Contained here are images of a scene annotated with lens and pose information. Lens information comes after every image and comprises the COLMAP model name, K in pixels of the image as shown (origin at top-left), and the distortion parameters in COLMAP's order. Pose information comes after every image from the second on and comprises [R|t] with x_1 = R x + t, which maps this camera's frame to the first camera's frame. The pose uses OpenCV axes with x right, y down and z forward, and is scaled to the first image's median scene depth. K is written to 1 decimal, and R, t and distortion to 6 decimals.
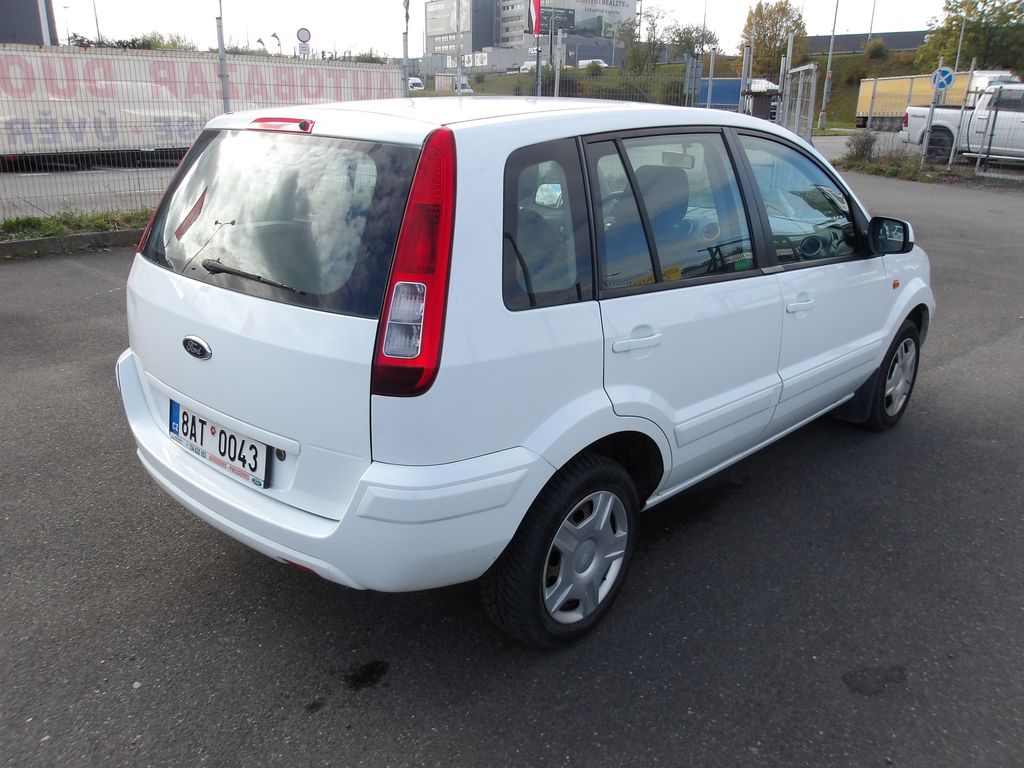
lens RADIAL K [[848.8, 0, 512.0], [0, 848.8, 384.0], [0, 0, 1]] dist [-0.004436, -0.002752]
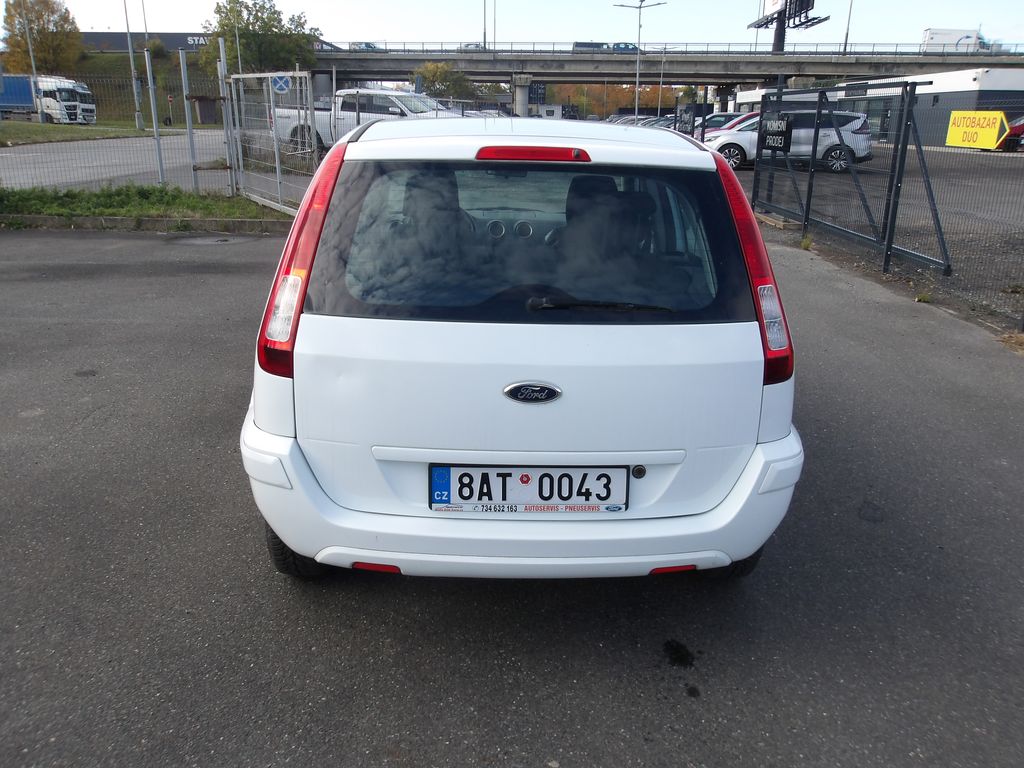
lens RADIAL K [[848.8, 0, 512.0], [0, 848.8, 384.0], [0, 0, 1]] dist [-0.004436, -0.002752]
pose [[0.715742, -0.211490, 0.665571, -0.591655], [0.211037, 0.973986, 0.082546, -0.078586], [-0.665715, 0.081379, 0.741755, 0.186054]]
